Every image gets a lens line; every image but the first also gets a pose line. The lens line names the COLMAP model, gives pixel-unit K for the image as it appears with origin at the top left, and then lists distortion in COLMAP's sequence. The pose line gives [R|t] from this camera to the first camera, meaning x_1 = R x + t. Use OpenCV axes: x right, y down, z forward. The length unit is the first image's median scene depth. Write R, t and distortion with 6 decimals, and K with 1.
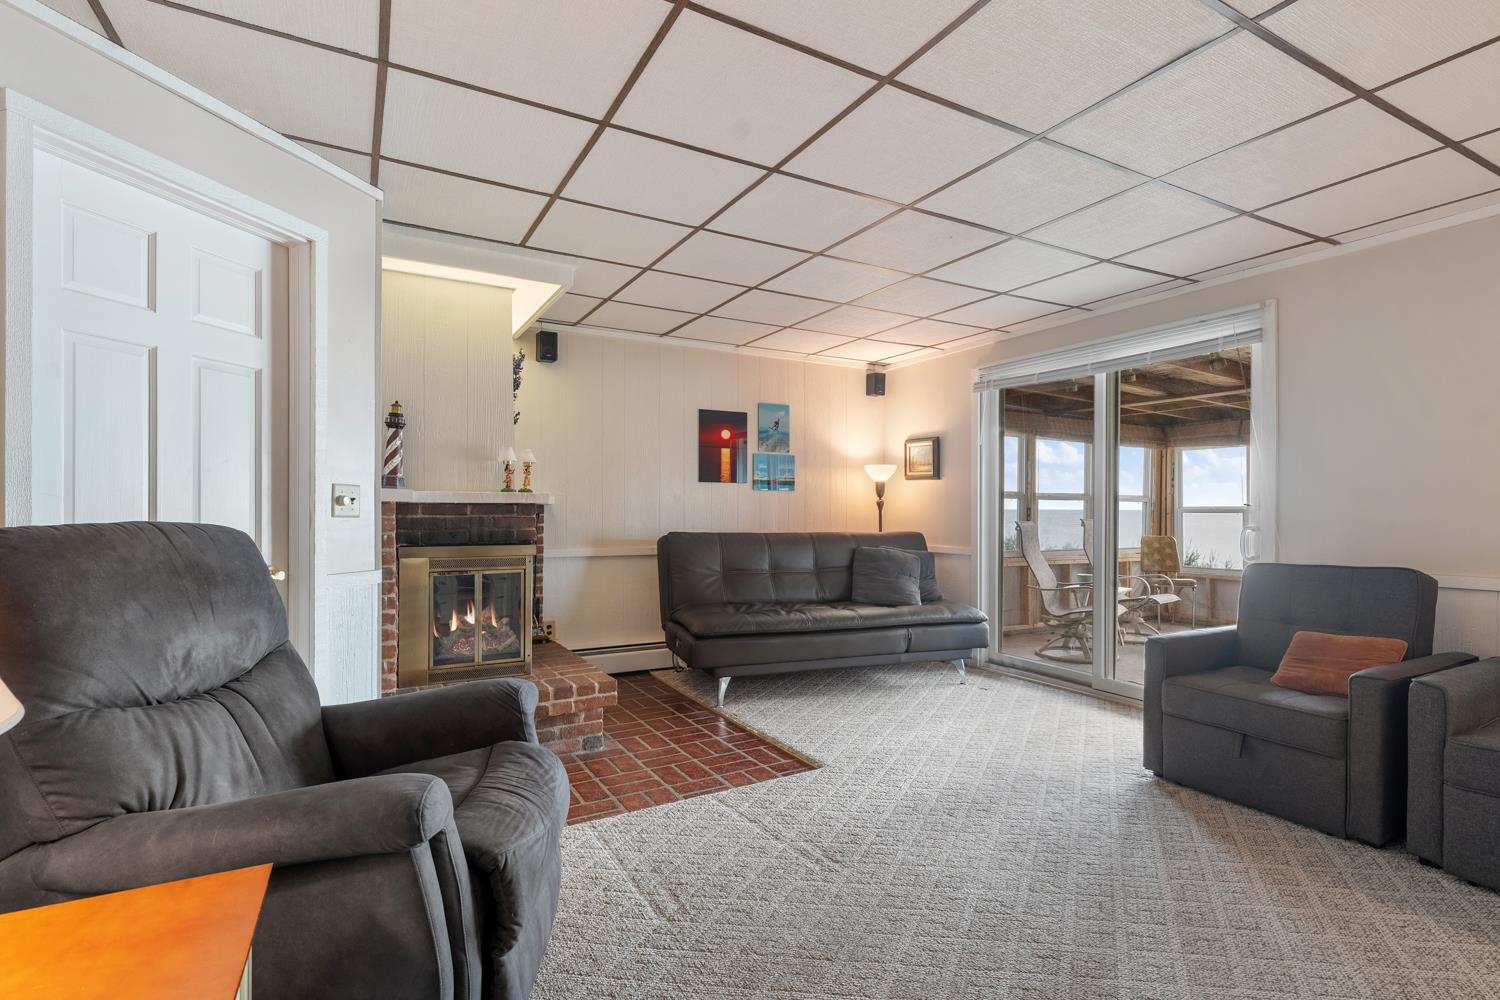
lens RADIAL K [[716.2, 0, 747.2], [0, 716.2, 507.4], [0, 0, 1]] dist [0.002721, -0.000285]
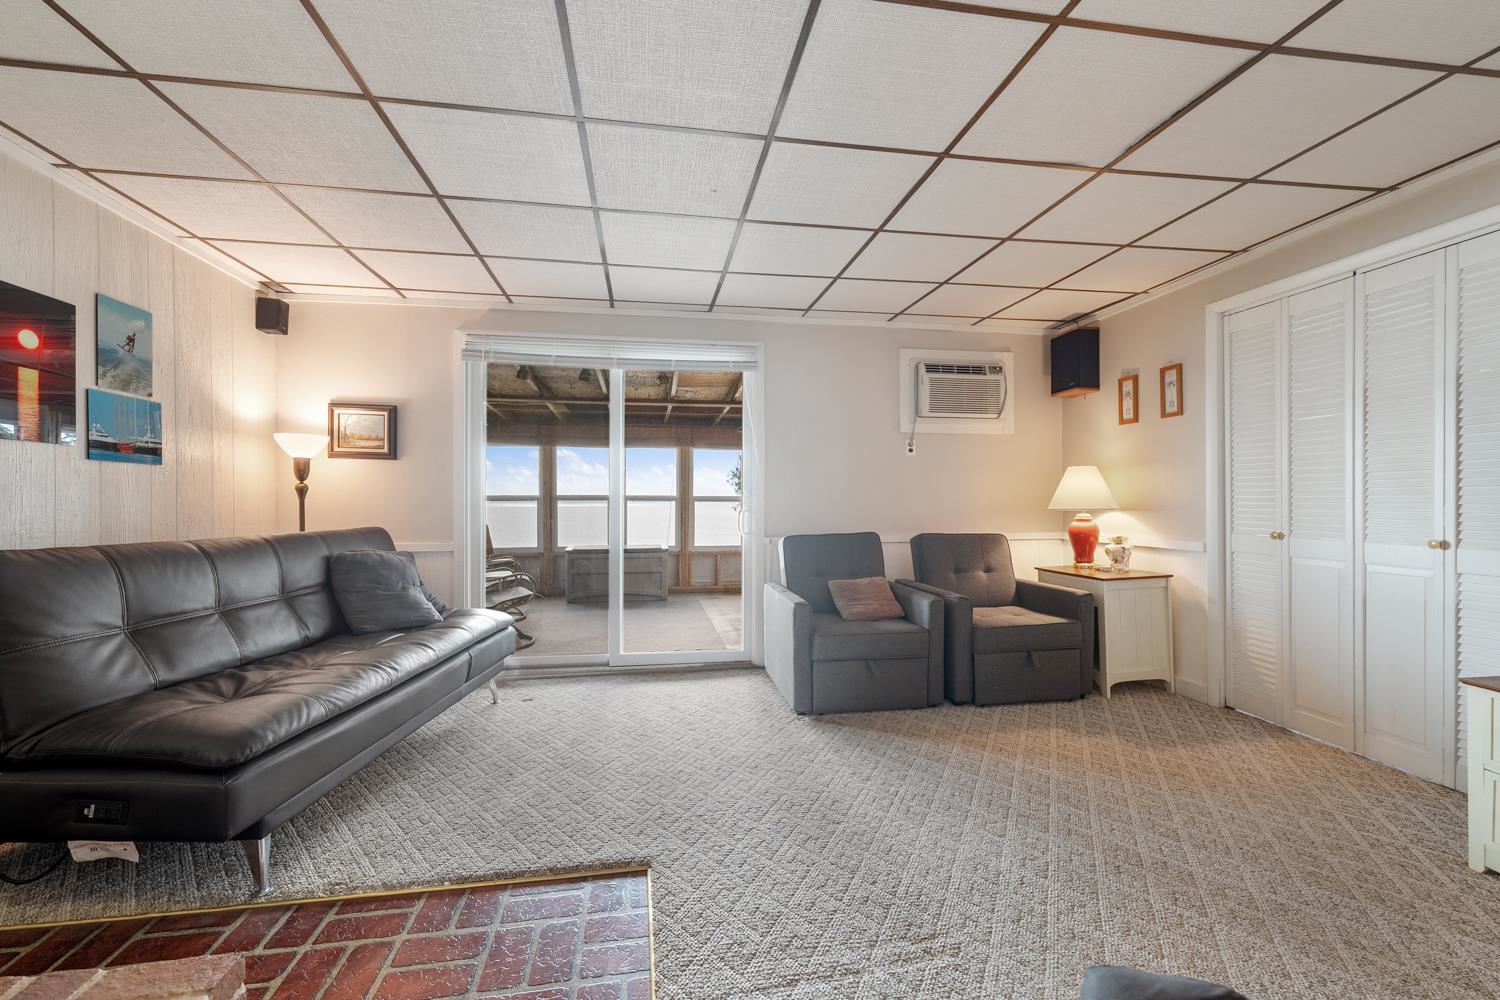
lens RADIAL K [[621.2, 0, 750.0], [0, 621.2, 500.0], [0, 0, 1]] dist [-0.000393, -0.000244]
pose [[0.338317, -0.004753, 0.941020, -0.351306], [0.000930, 0.999988, 0.004717, 0.003629], [-0.941032, -0.000721, 0.338318, 0.569983]]
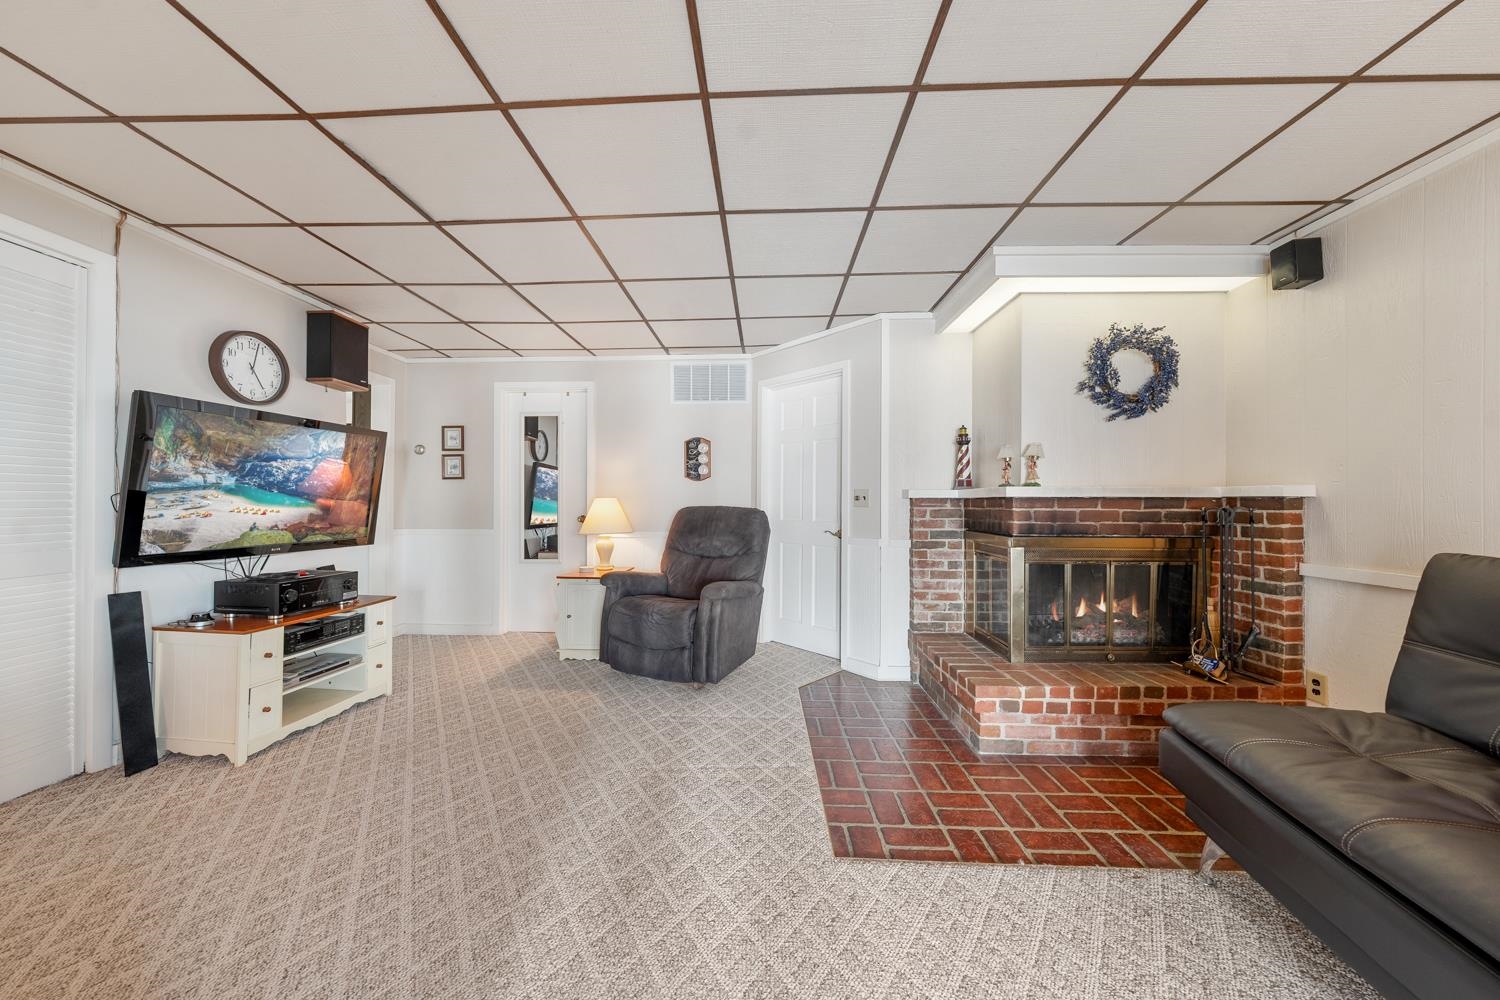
lens RADIAL K [[530.3, 0, 750.0], [0, 530.3, 500.0], [0, 0, 1]] dist [0.000151, 0.000004]
pose [[-0.509795, -0.015517, -0.860156, 0.495156], [-0.003831, 0.999868, -0.015767, 0.011558], [0.860287, -0.004743, -0.509788, 0.974720]]
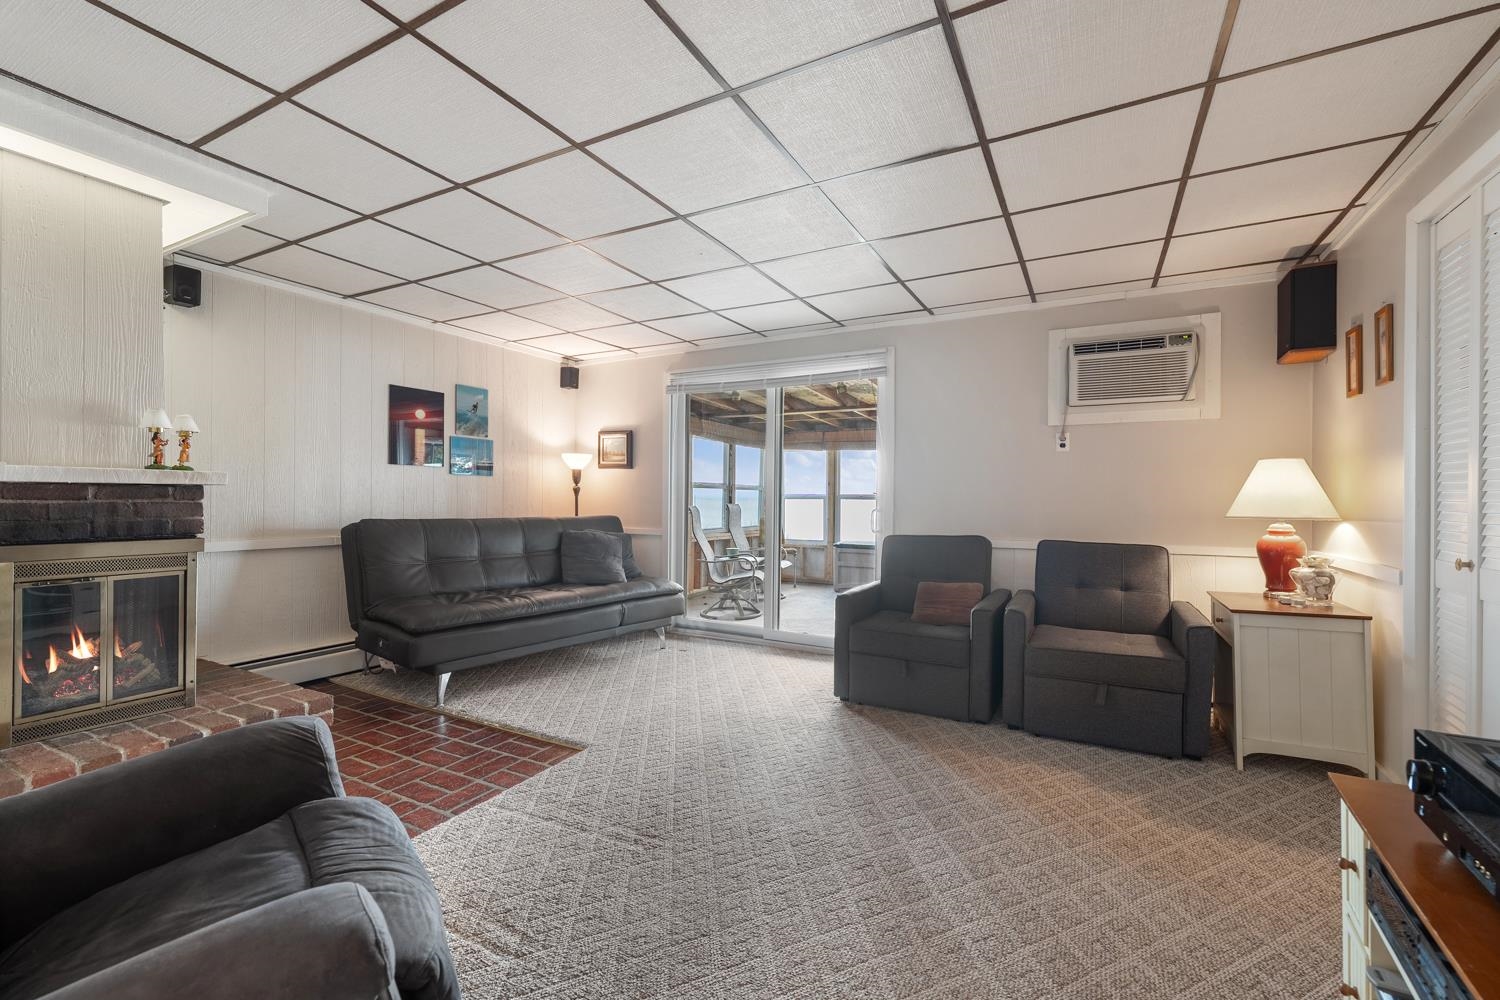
lens RADIAL K [[630.1, 0, 750.2], [0, 630.1, 497.1], [0, 0, 1]] dist [-0.000570, -0.000424]
pose [[0.845353, 0.003772, 0.534195, -0.145235], [-0.006639, 0.999972, 0.003445, 0.001128], [-0.534167, -0.006459, 0.845354, 0.097372]]
